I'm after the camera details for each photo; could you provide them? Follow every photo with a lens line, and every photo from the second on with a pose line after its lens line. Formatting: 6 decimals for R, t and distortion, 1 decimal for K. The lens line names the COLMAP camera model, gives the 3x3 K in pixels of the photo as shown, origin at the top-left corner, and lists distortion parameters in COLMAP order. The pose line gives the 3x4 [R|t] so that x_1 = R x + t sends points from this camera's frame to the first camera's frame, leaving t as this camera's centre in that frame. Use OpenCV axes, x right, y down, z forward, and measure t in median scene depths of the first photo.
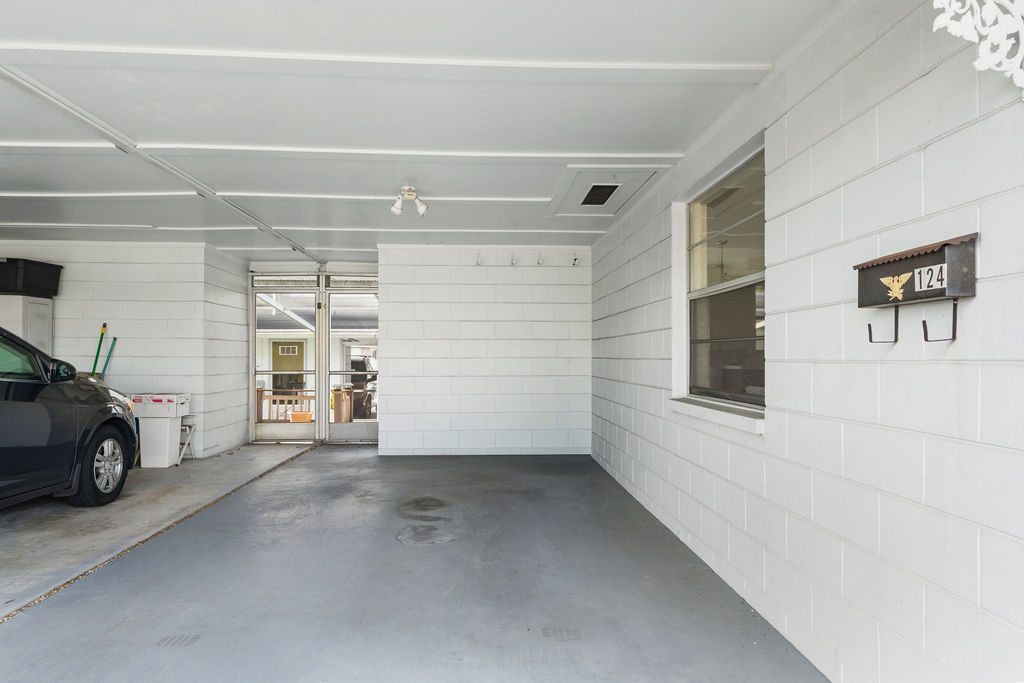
lens RADIAL K [[622.1, 0, 505.6], [0, 622.1, 363.2], [0, 0, 1]] dist [0.005643, 0.000761]
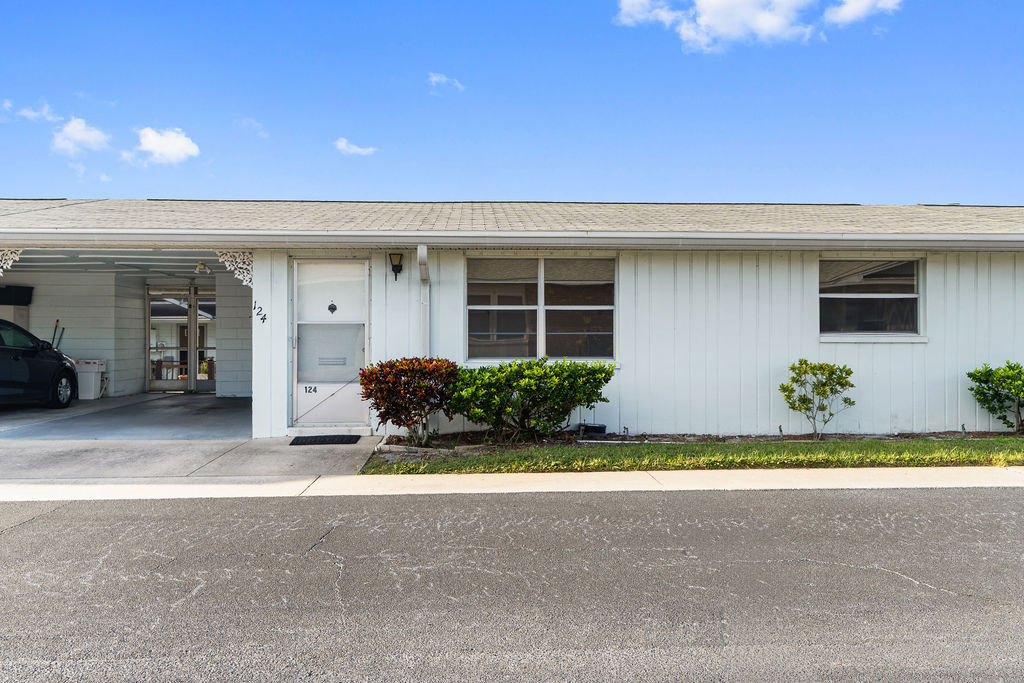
lens RADIAL K [[734.3, 0, 512.4], [0, 734.3, 338.8], [0, 0, 1]] dist [-0.003560, -0.000869]
pose [[0.999926, -0.001807, 0.012021, 0.625346], [0.001880, 0.999980, -0.006059, 0.005015], [-0.012010, 0.006081, 0.999909, -1.102857]]
